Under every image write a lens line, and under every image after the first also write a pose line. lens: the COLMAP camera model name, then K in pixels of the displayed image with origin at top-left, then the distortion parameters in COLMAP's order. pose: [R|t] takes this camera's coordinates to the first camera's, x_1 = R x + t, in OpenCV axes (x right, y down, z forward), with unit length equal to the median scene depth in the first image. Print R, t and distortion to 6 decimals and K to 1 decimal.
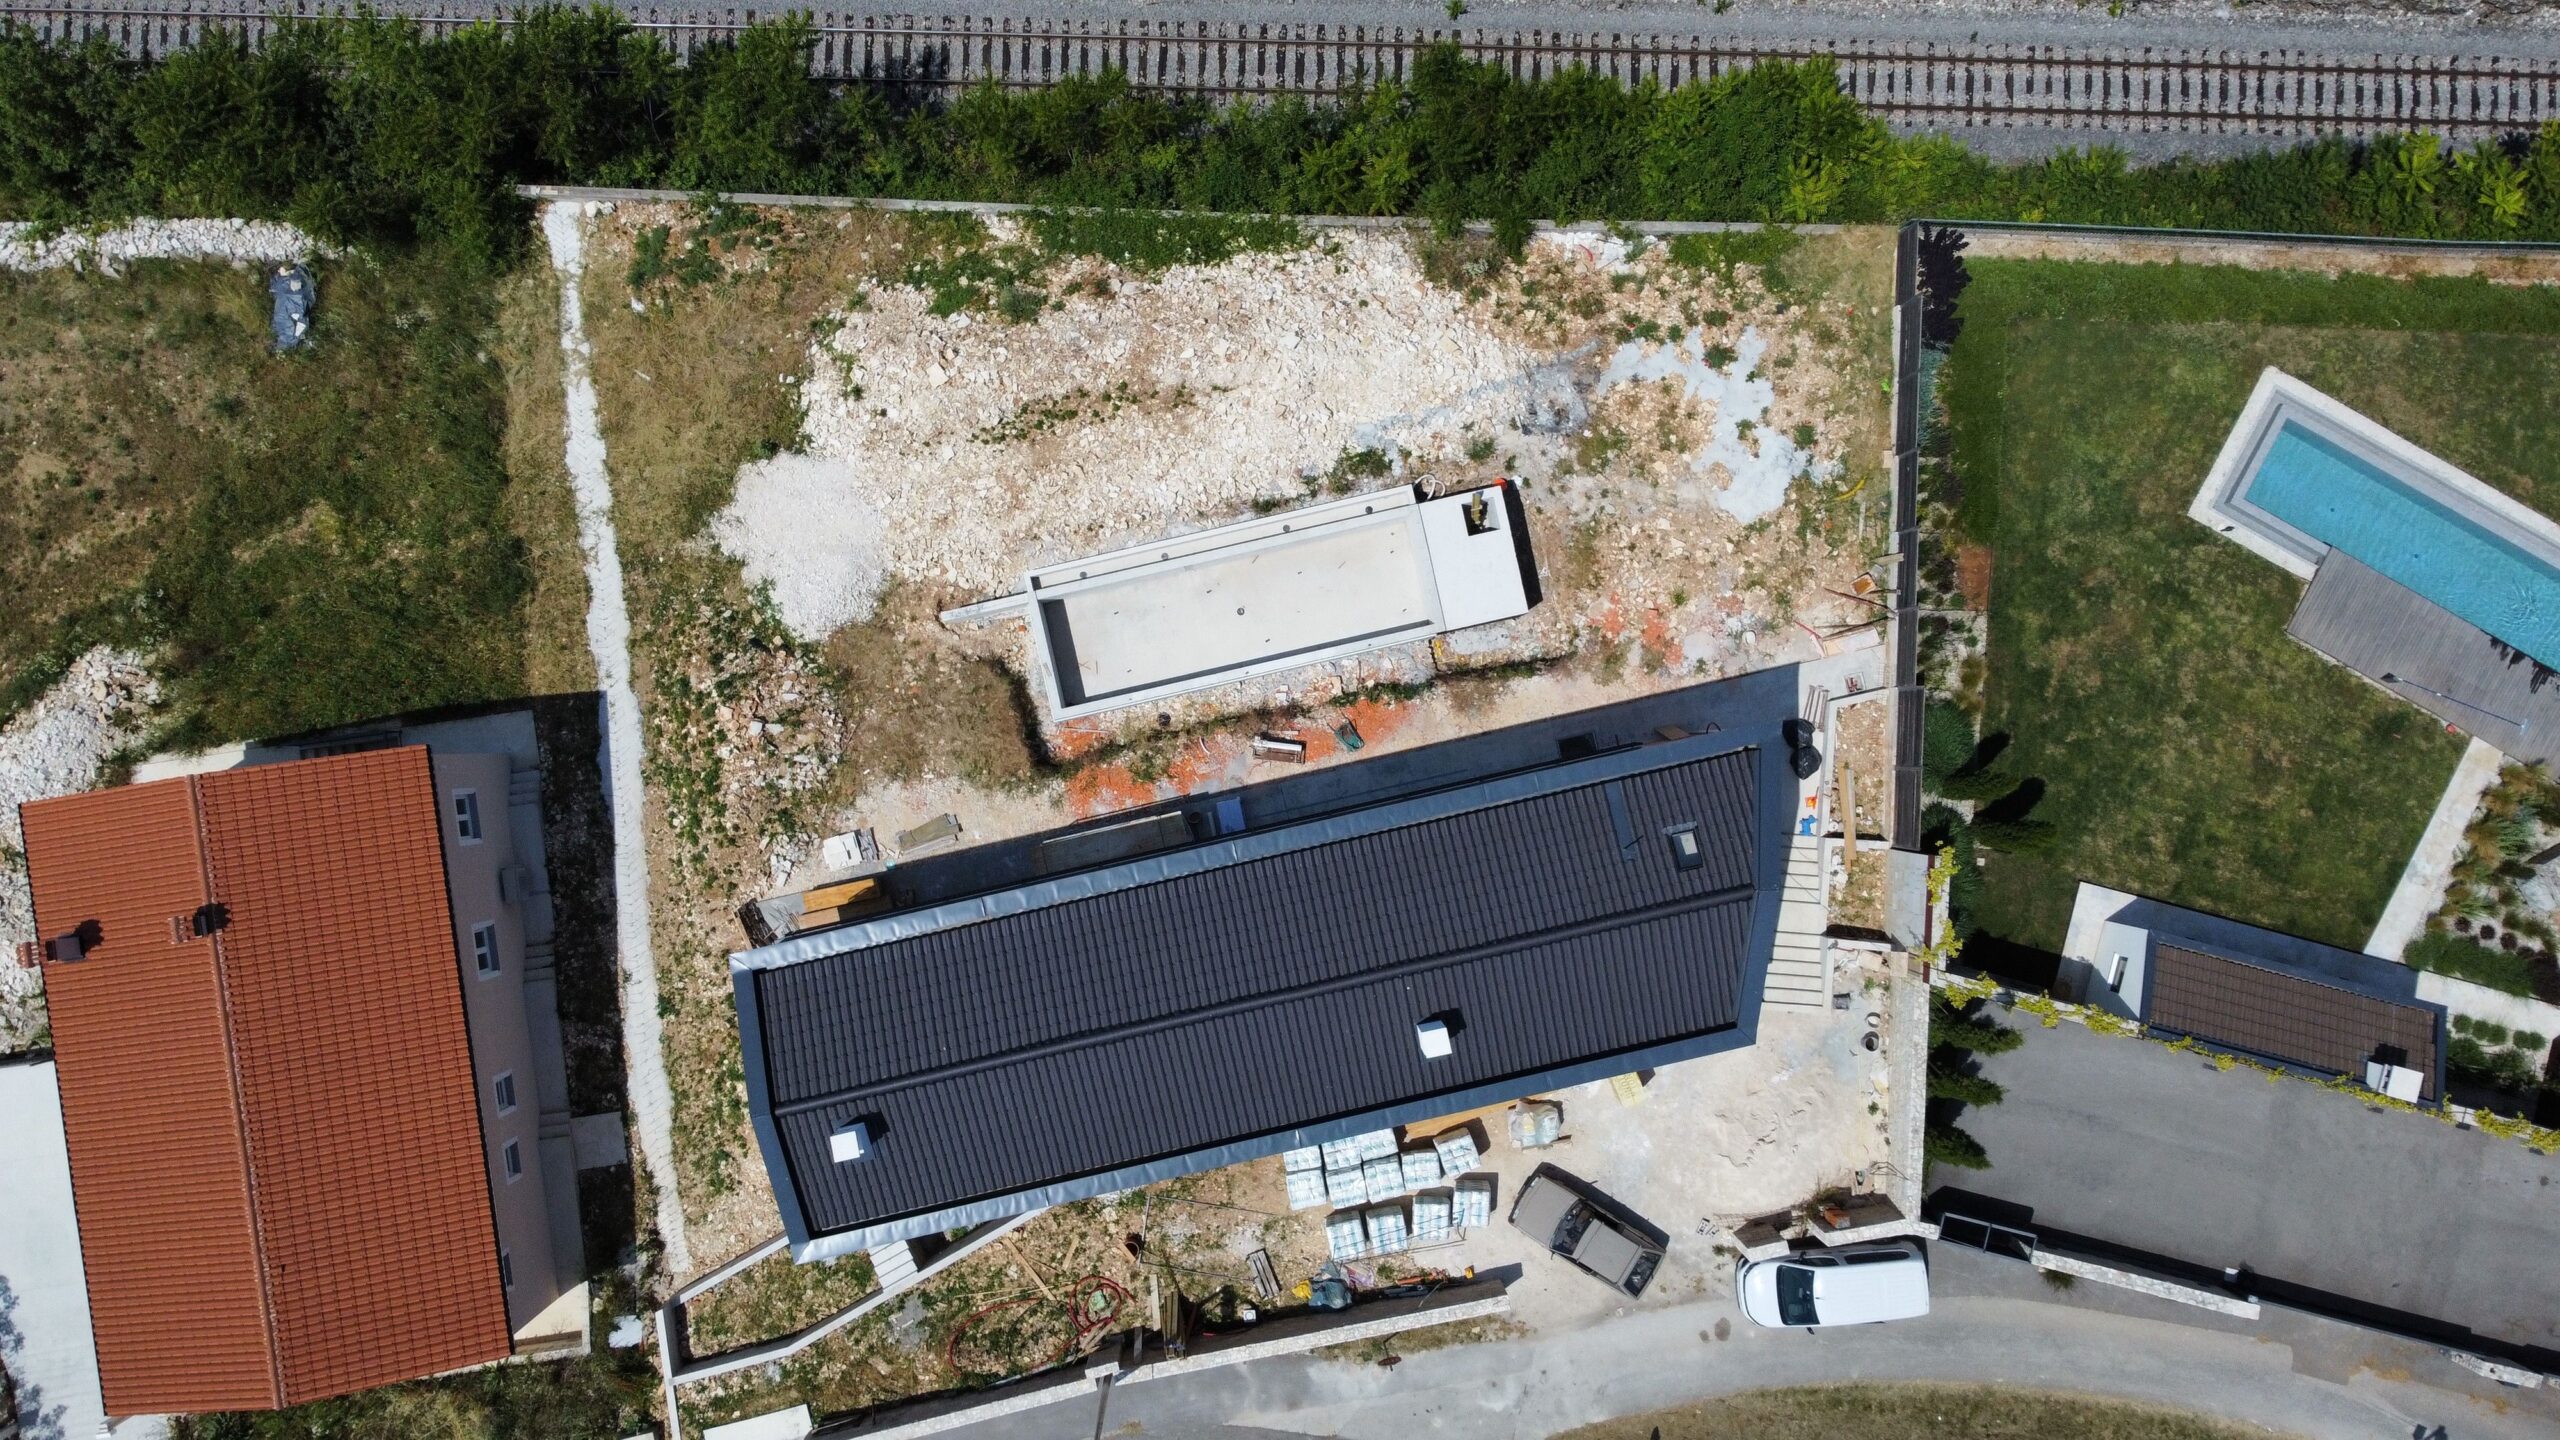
lens RADIAL K [[1939.8, 0, 1280.2], [0, 1939.8, 709.5], [0, 0, 1]] dist [-0.001948, -0.001812]
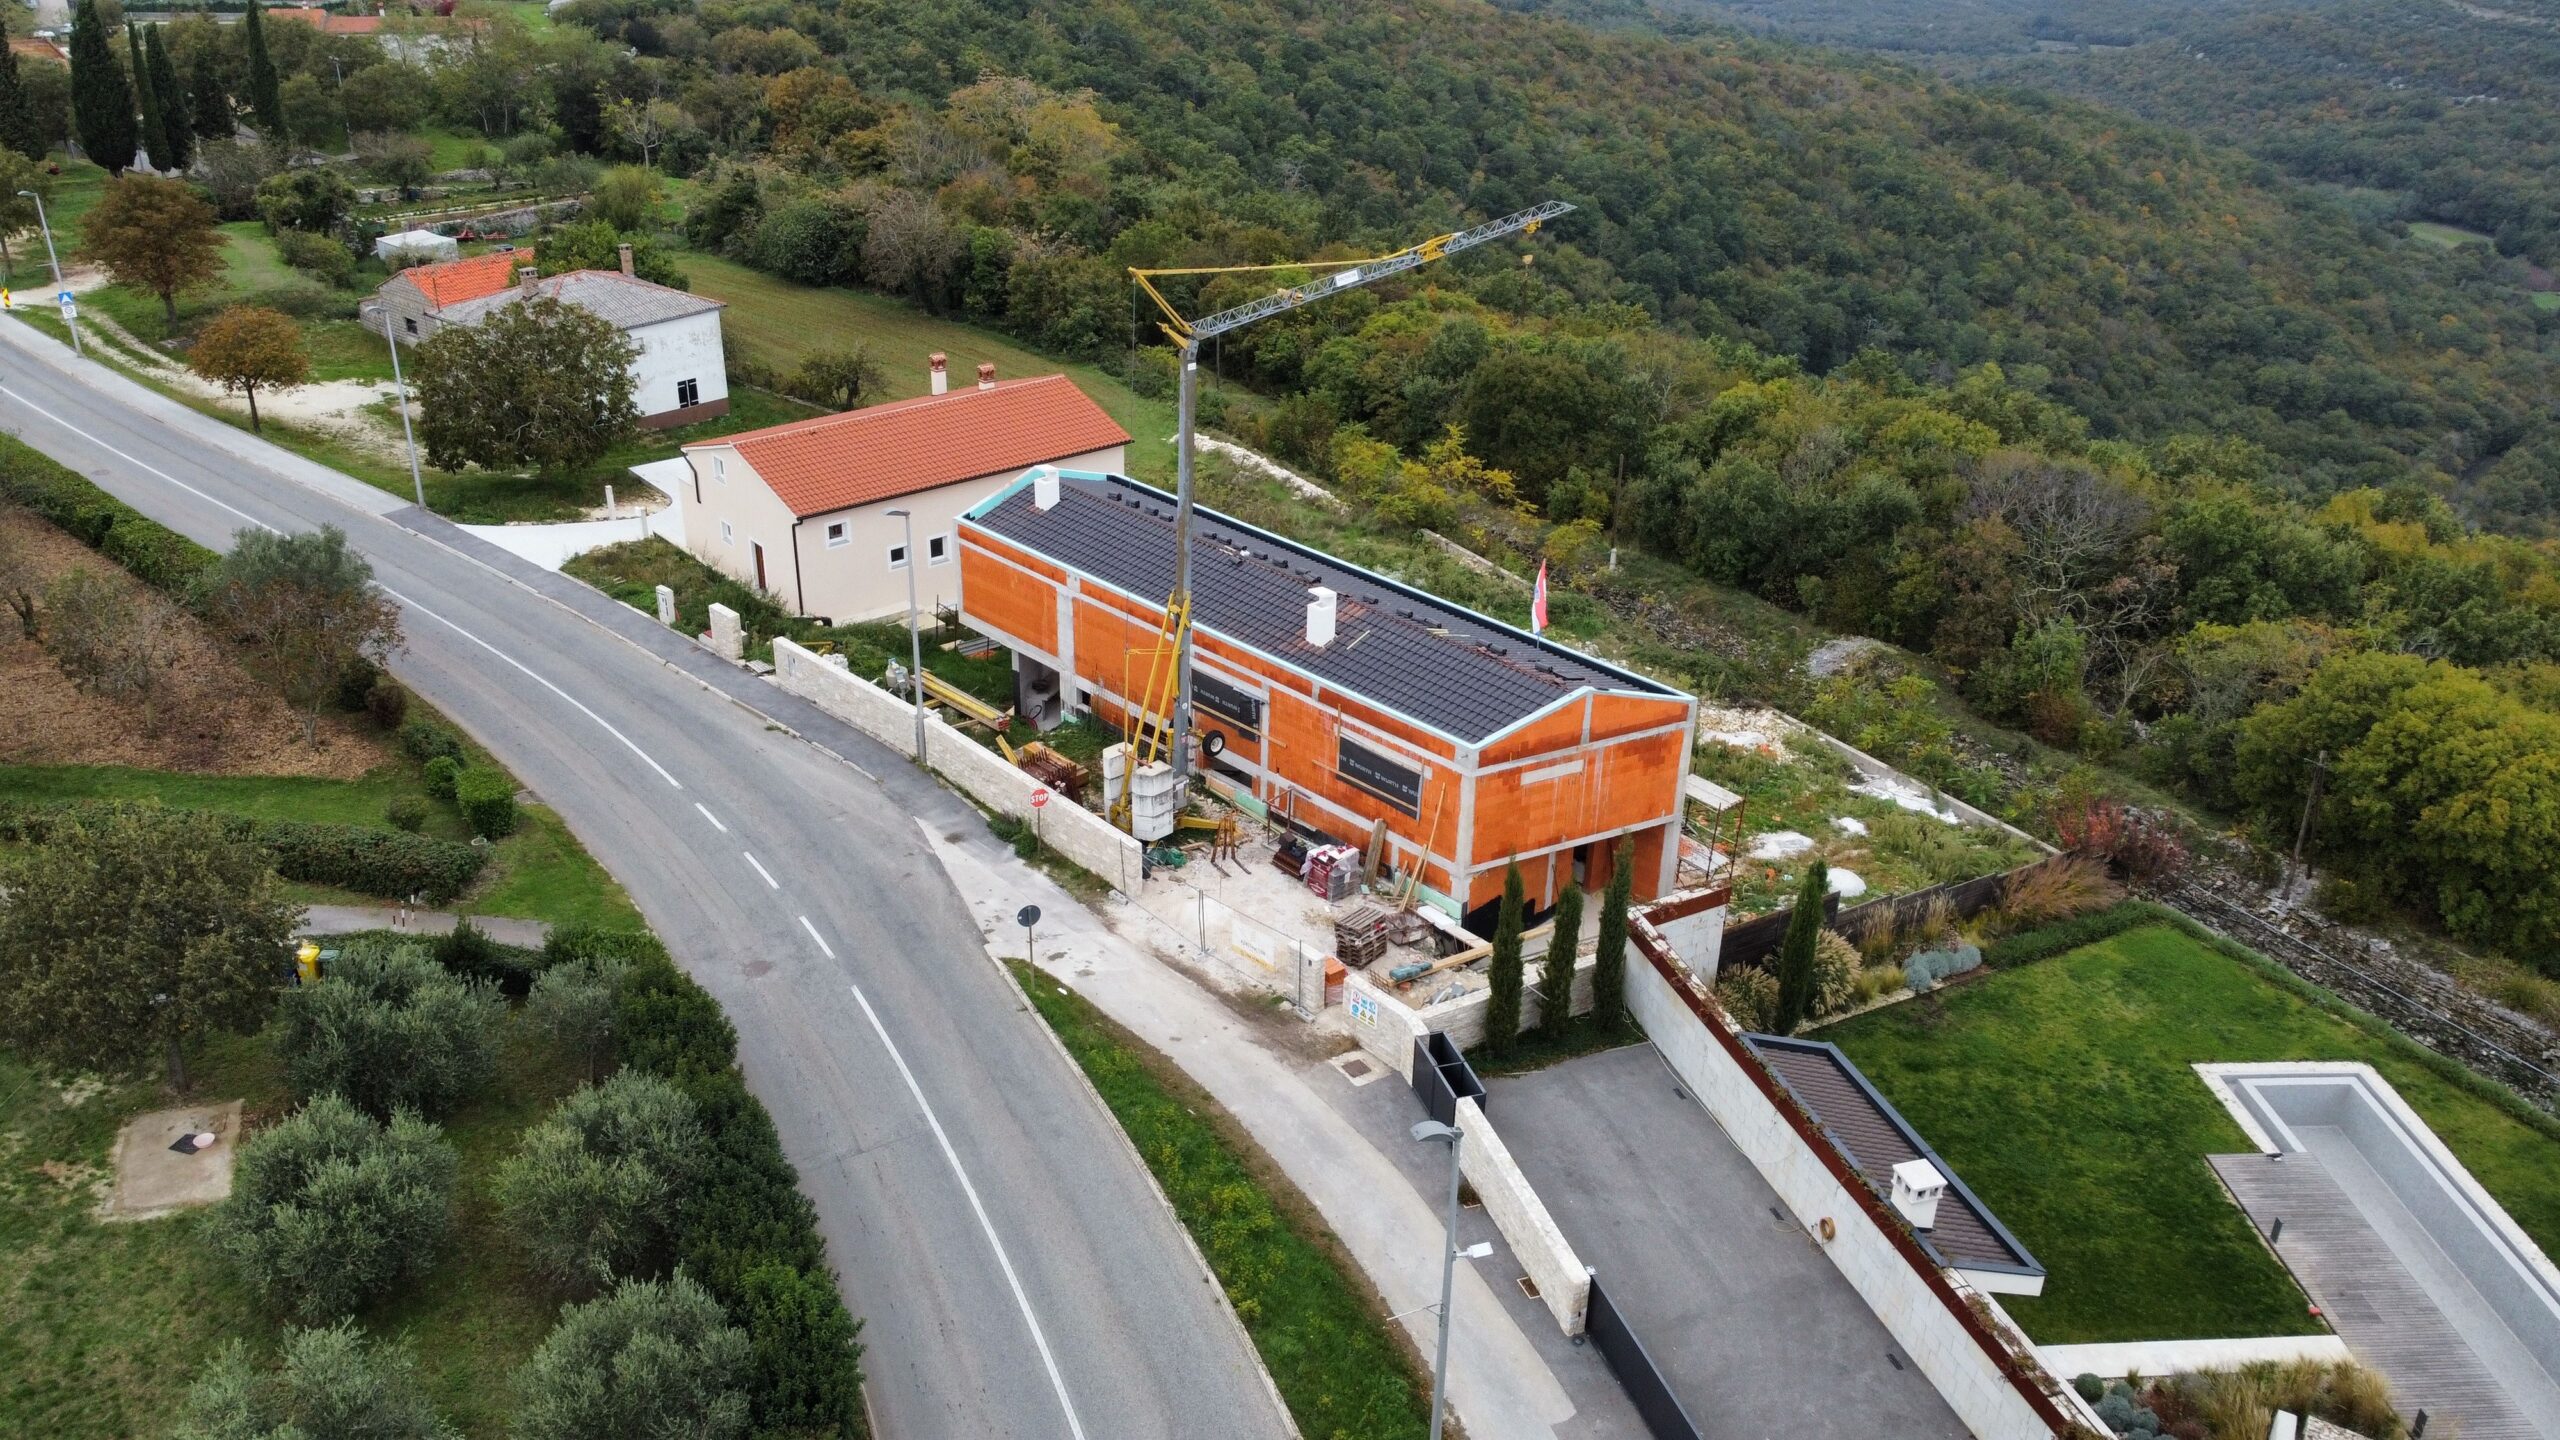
lens RADIAL K [[1939.8, 0, 1275.6], [0, 1939.8, 720.0], [0, 0, 1]] dist [-0.001948, -0.001812]
pose [[0.527341, 0.373851, -0.762986, 0.890374], [-0.849653, 0.231010, -0.474050, 0.686191], [-0.000967, 0.898259, 0.439465, 0.436043]]
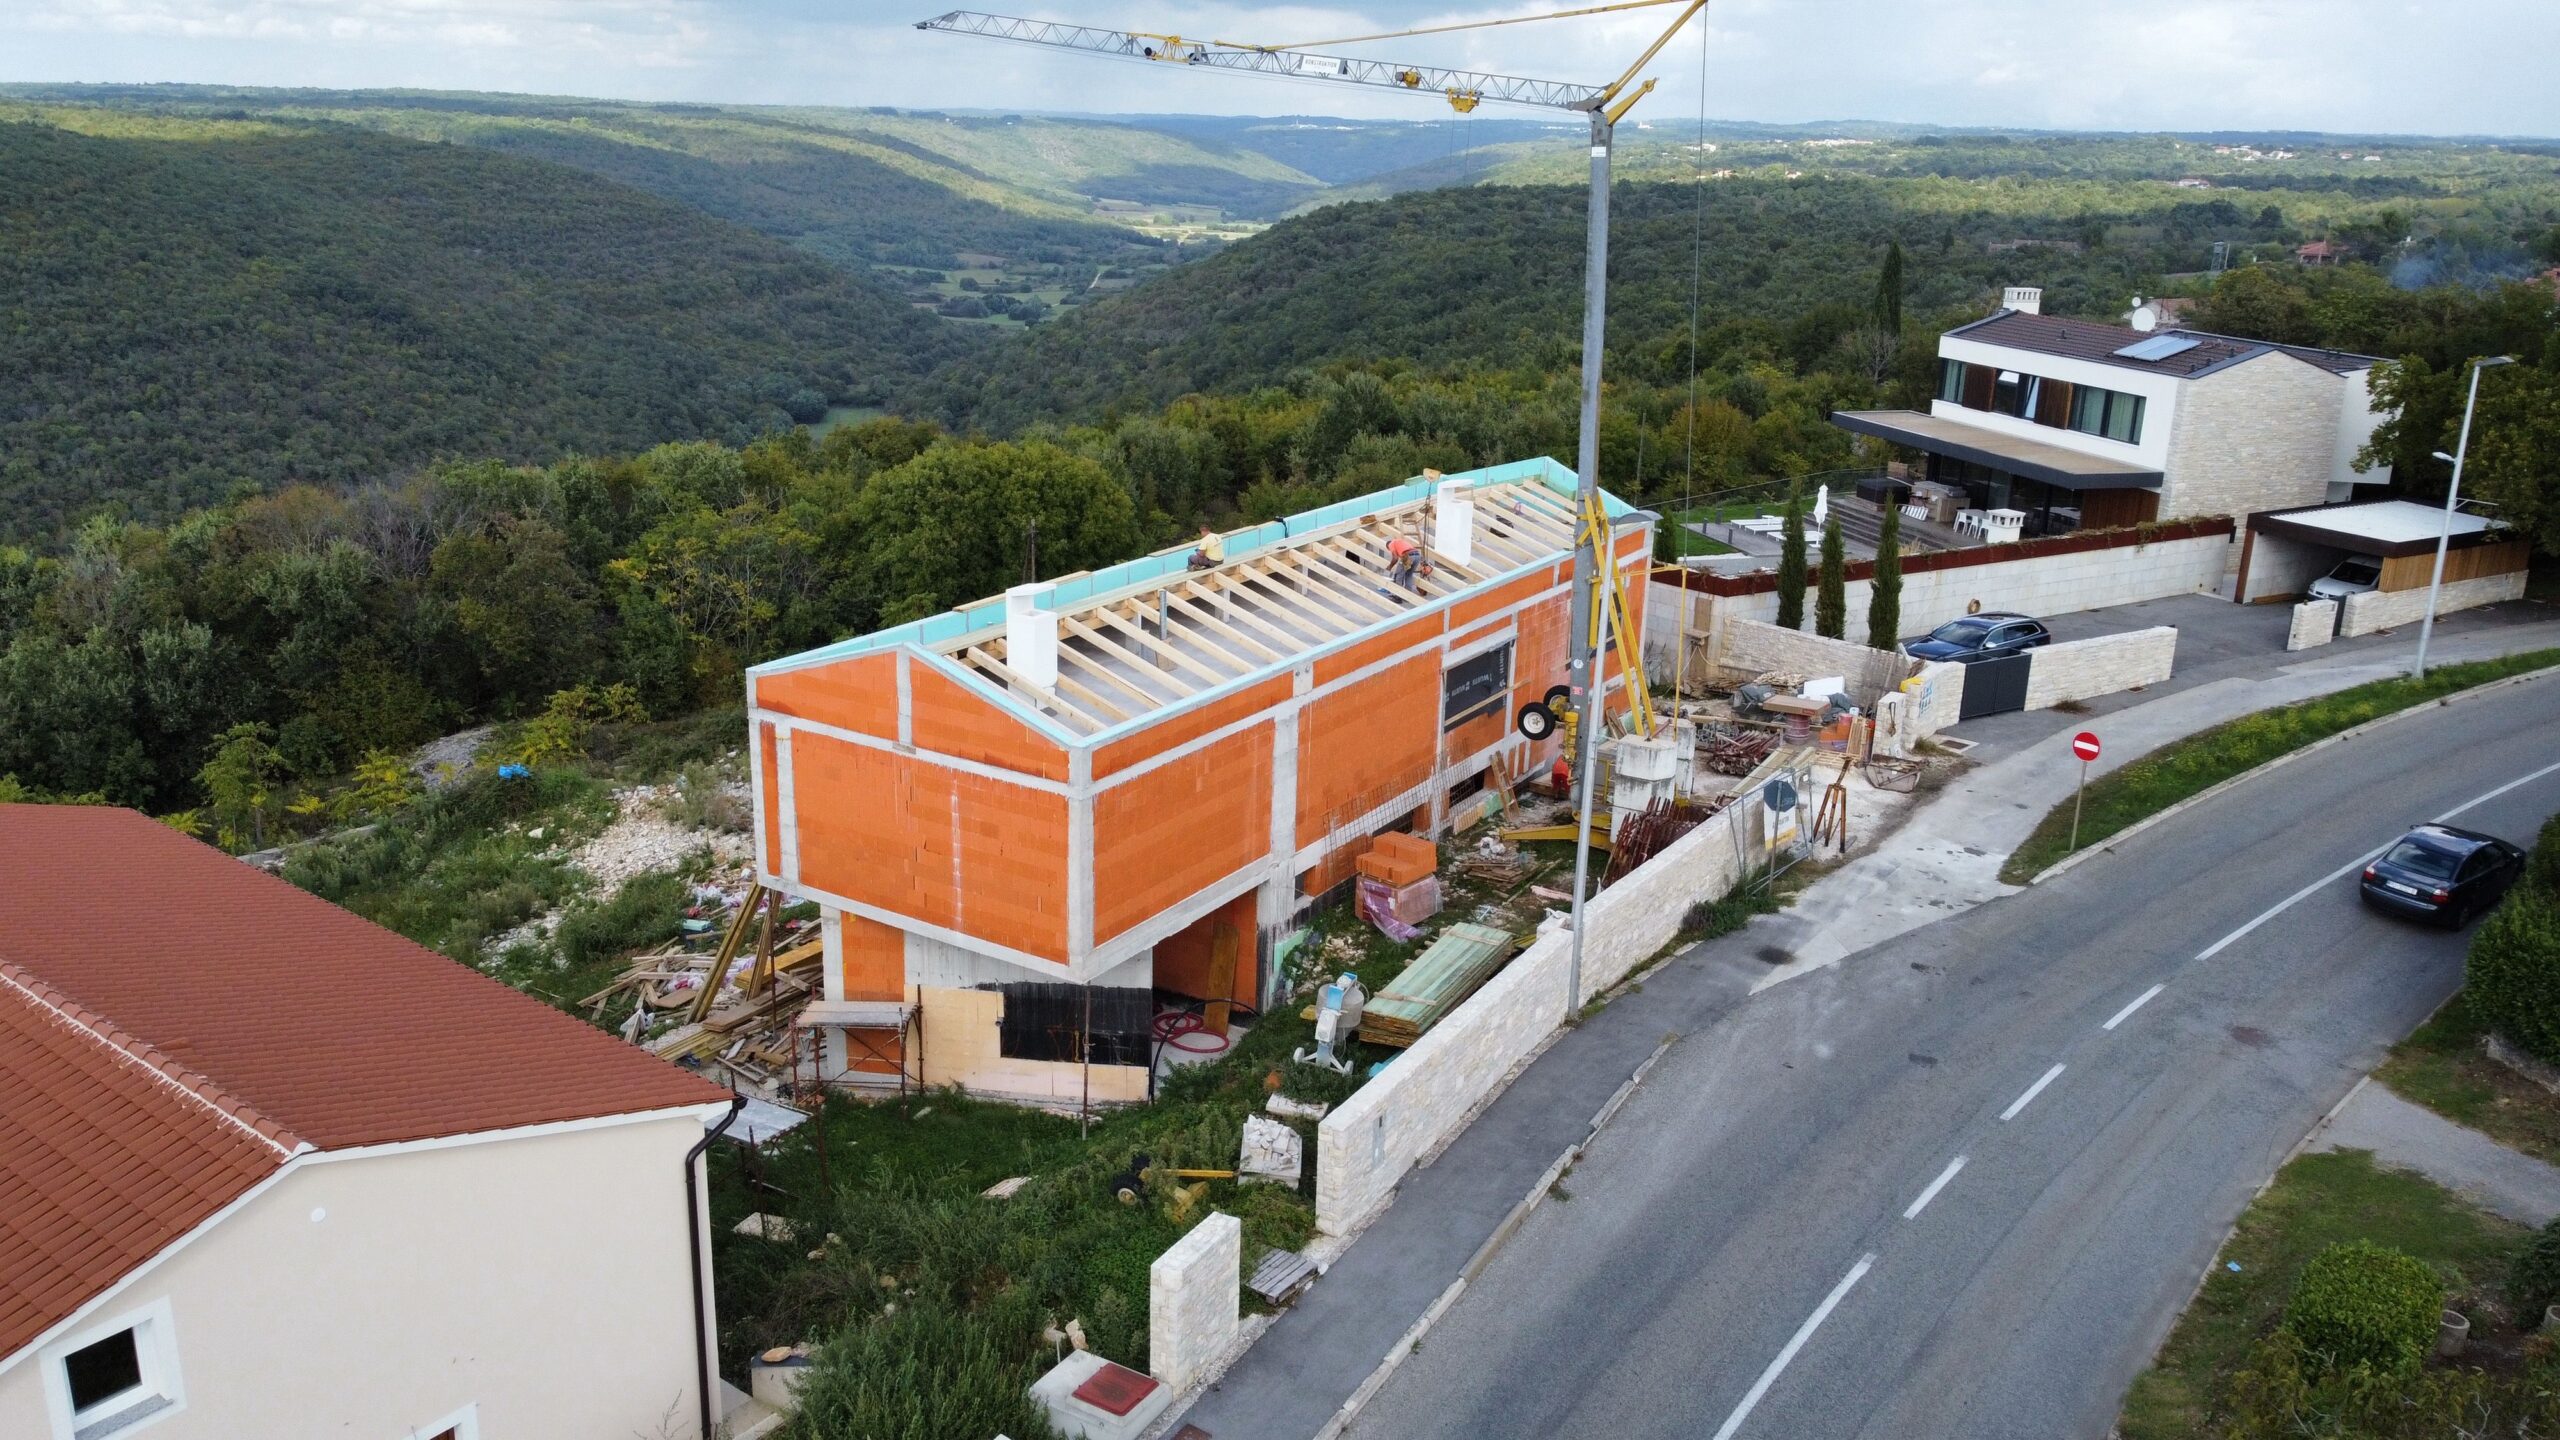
lens RADIAL K [[1939.8, 0, 1276.1], [0, 1939.8, 721.8], [0, 0, 1]] dist [-0.001948, -0.001812]
pose [[0.704303, -0.203806, 0.680015, -0.545485], [0.709433, 0.236781, -0.663807, 0.643126], [-0.025727, 0.949946, 0.311352, 0.687346]]
